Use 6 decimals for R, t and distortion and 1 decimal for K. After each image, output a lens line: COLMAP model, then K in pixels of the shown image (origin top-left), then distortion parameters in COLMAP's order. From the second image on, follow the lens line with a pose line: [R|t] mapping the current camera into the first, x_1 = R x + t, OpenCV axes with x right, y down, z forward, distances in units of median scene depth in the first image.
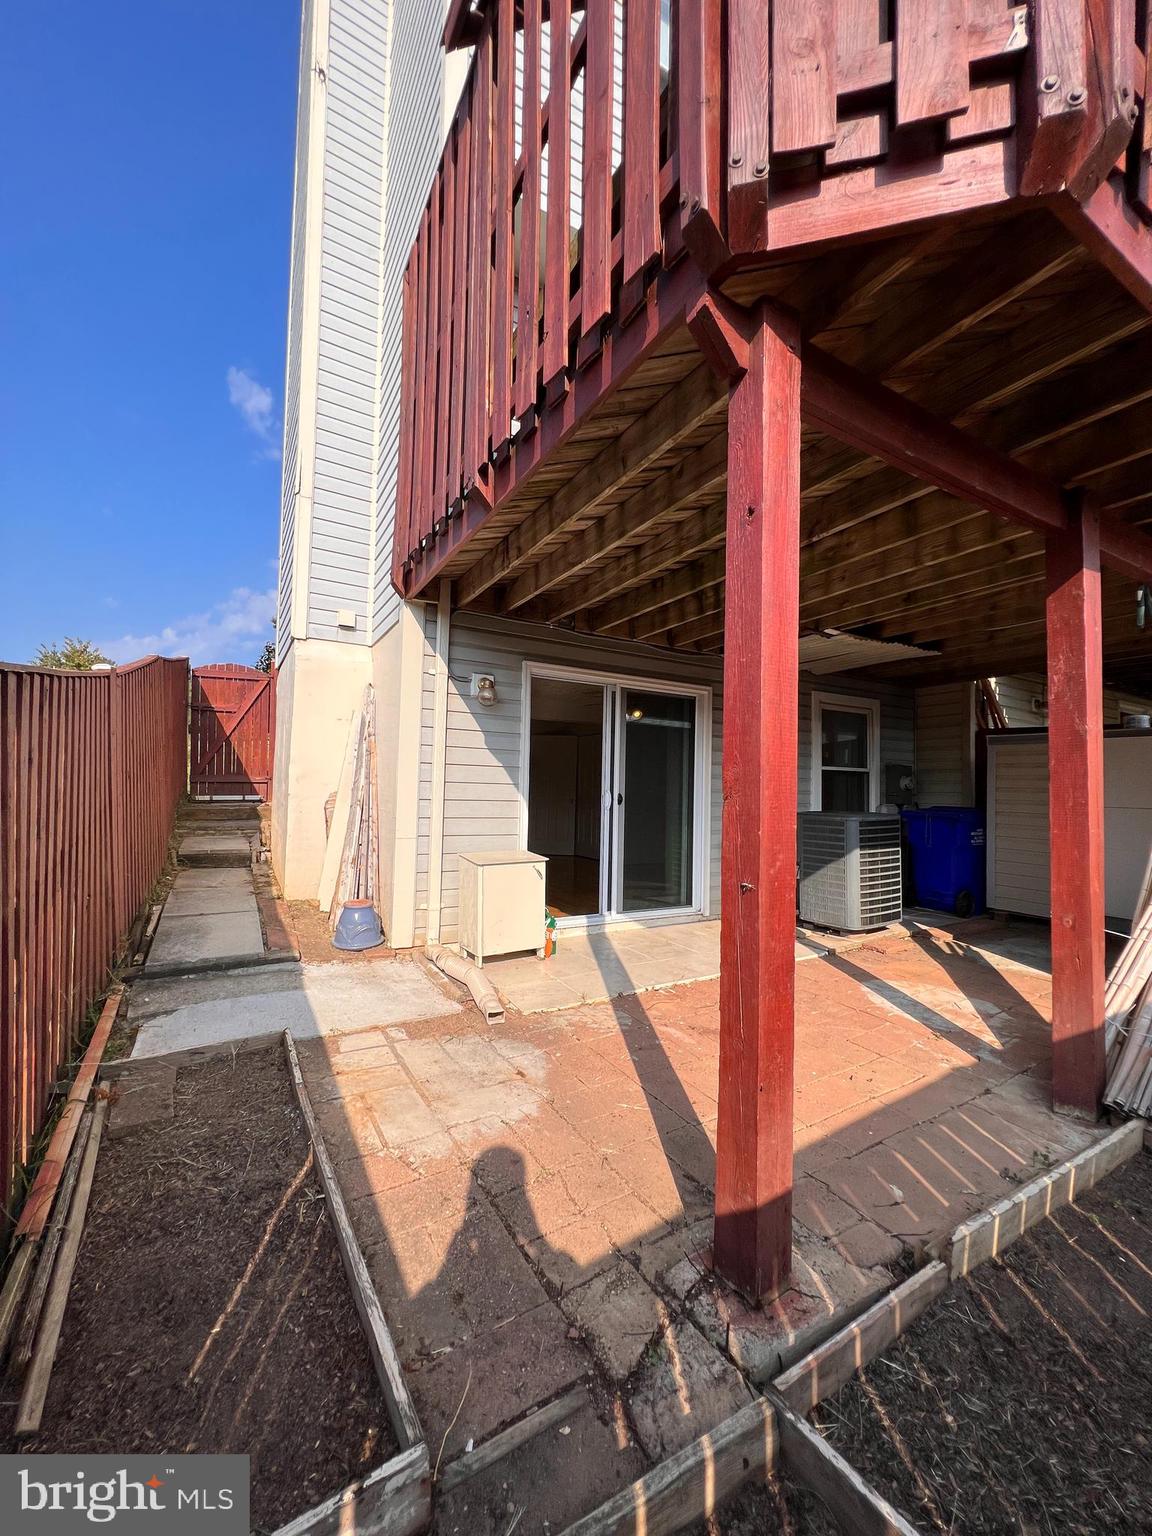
lens RADIAL K [[614.9, 0, 576.0], [0, 614.9, 769.5], [0, 0, 1]] dist [-0.001130, 0.000478]
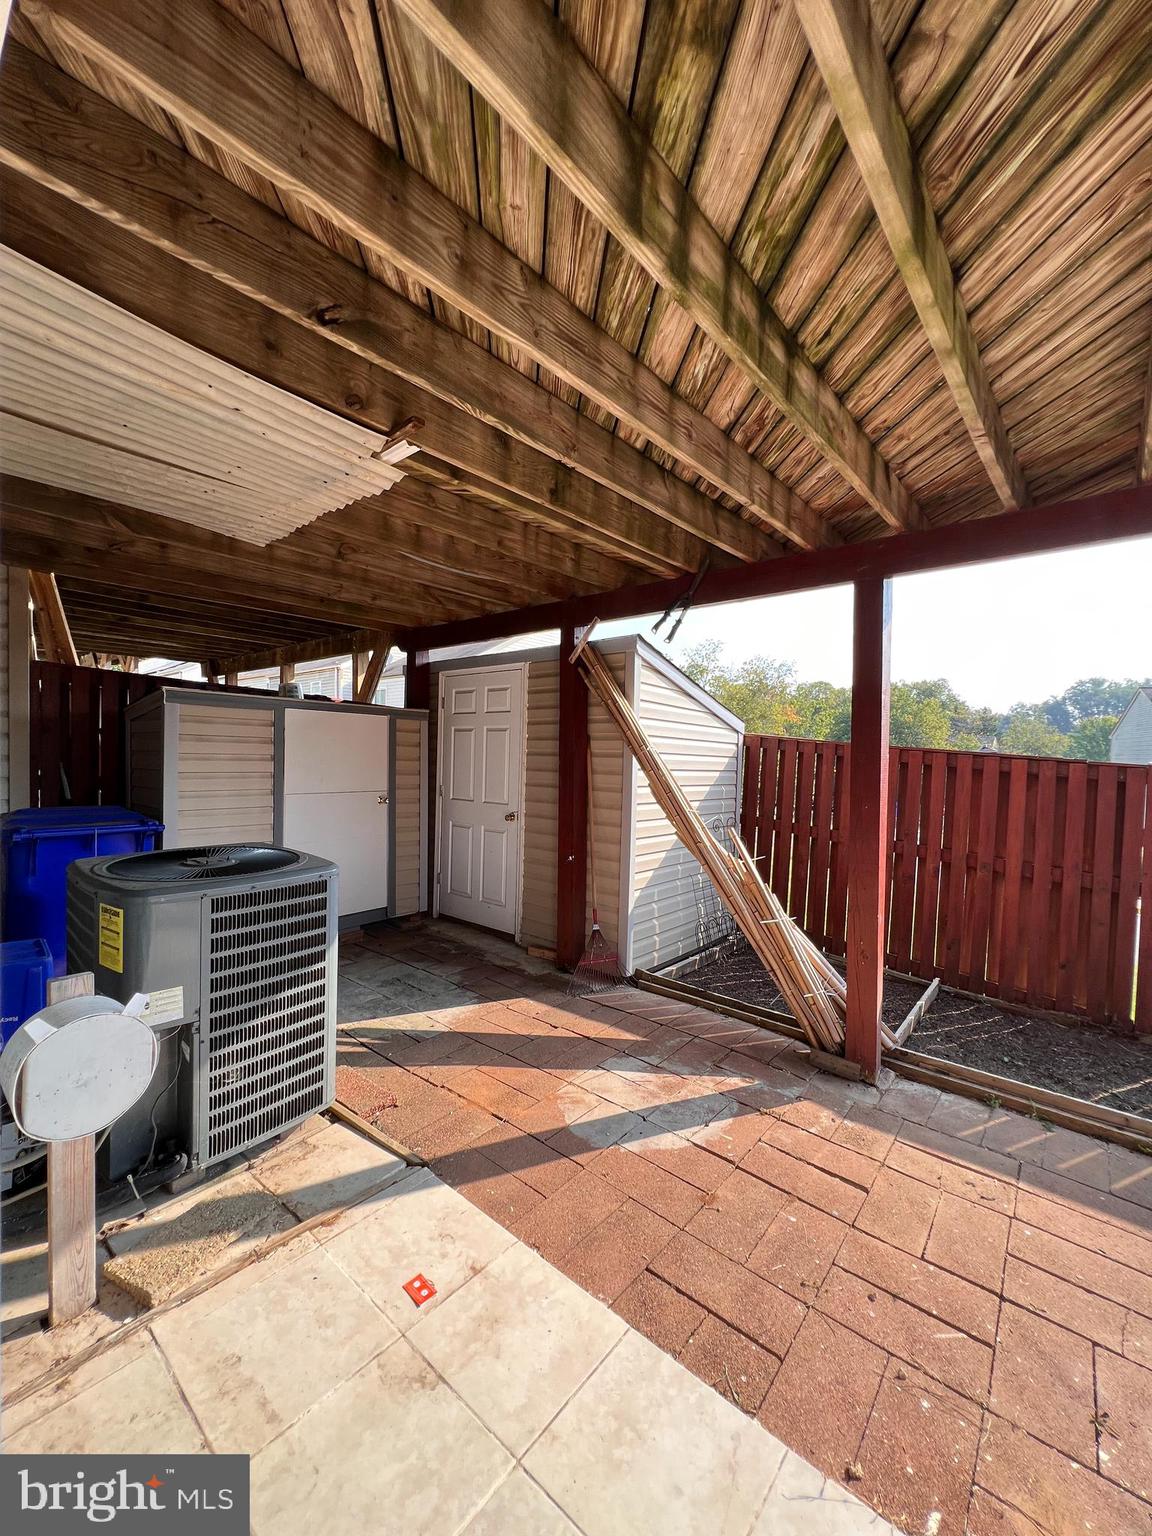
lens RADIAL K [[614.9, 0, 571.8], [0, 614.9, 768.2], [0, 0, 1]] dist [-0.001130, 0.000478]
pose [[-0.340778, -0.040973, 0.939251, -0.046874], [-0.054267, 0.998241, 0.023858, -0.015878], [-0.938576, -0.042840, -0.342402, 1.195287]]
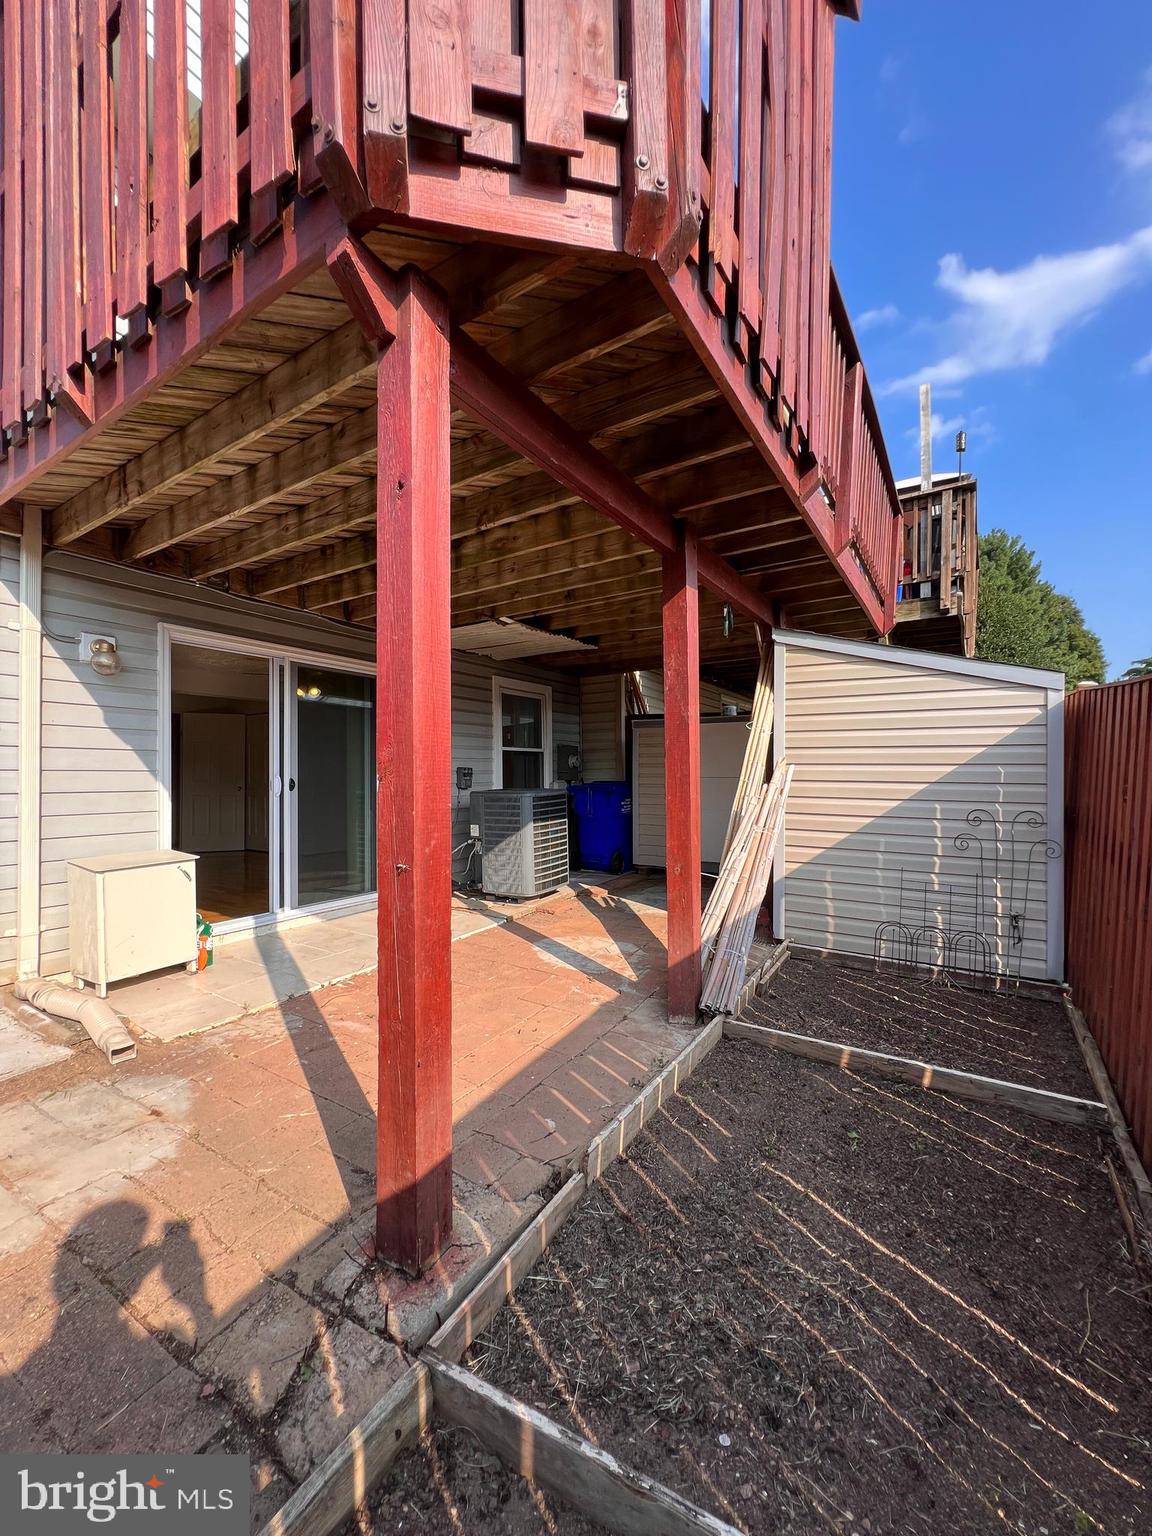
lens RADIAL K [[614.9, 0, 574.9], [0, 614.9, 769.7], [0, 0, 1]] dist [-0.001130, 0.000478]
pose [[0.886190, -0.023730, 0.462714, 0.026879], [0.009854, 0.999427, 0.032382, 0.001114], [-0.463218, -0.024137, 0.885916, -0.001942]]
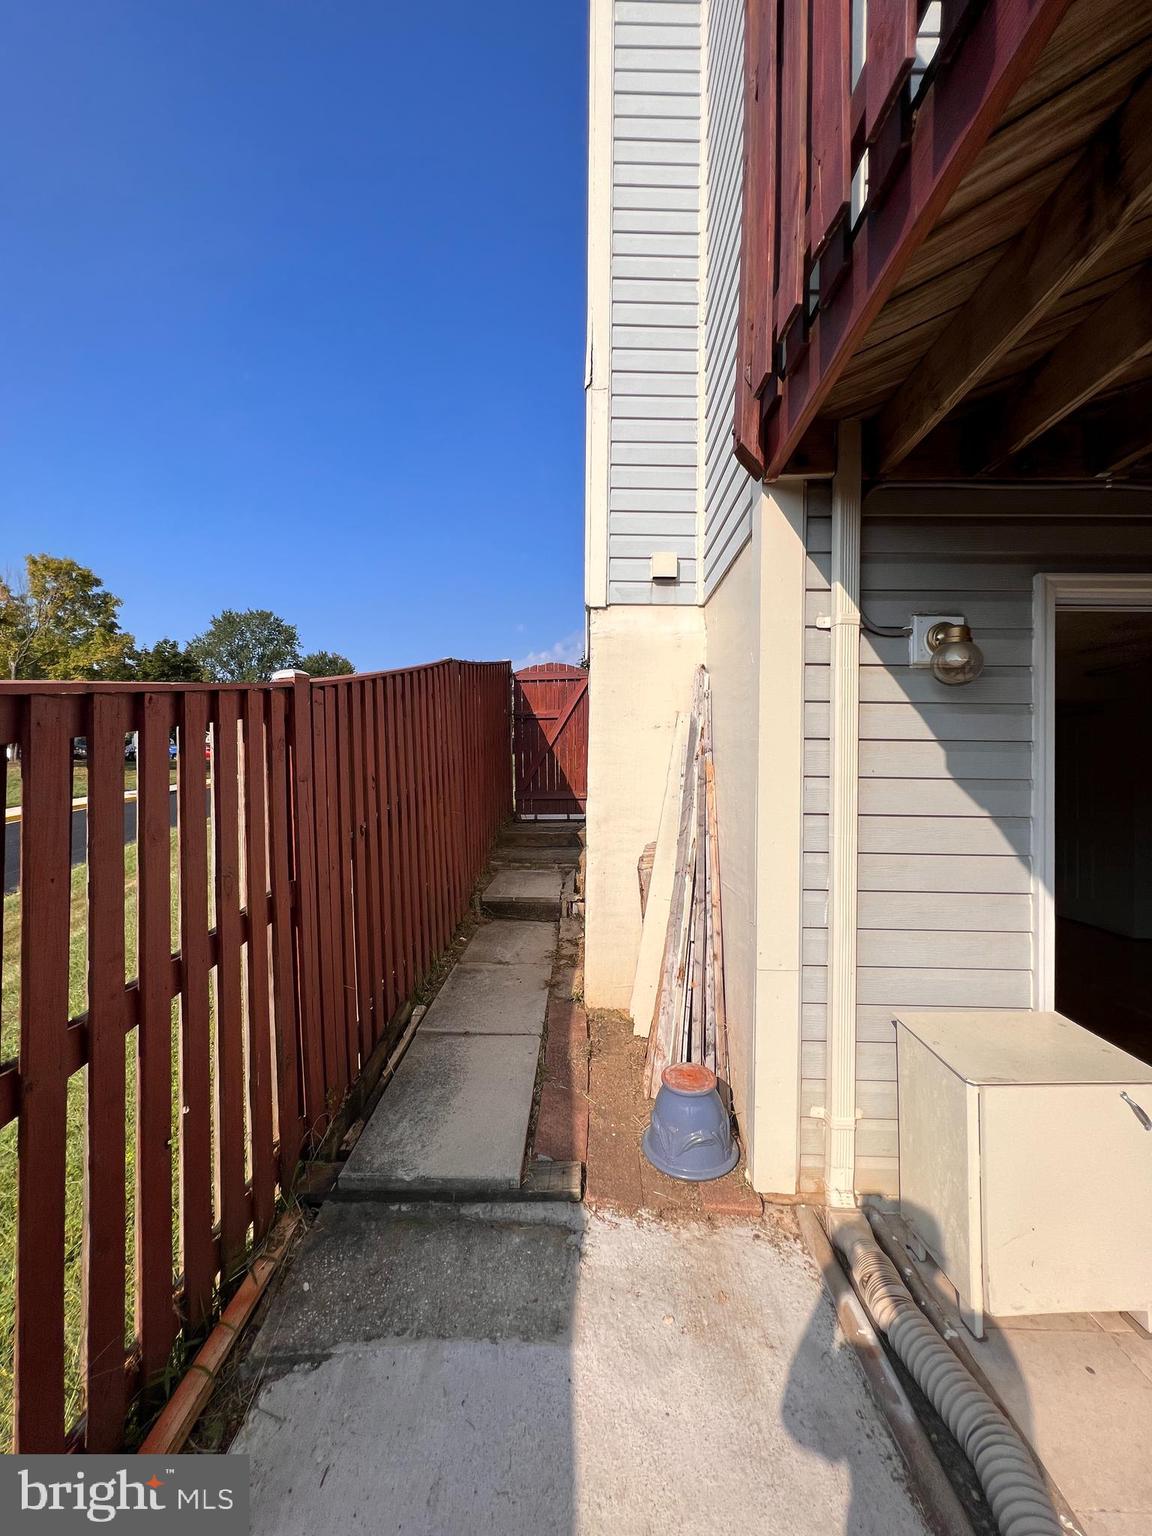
lens RADIAL K [[614.9, 0, 575.4], [0, 614.9, 764.6], [0, 0, 1]] dist [-0.001130, 0.000478]
pose [[0.856017, -0.020074, -0.516558, -0.163705], [0.025660, 0.999664, 0.003675, -0.058625], [0.516311, -0.016401, 0.856244, 0.516761]]
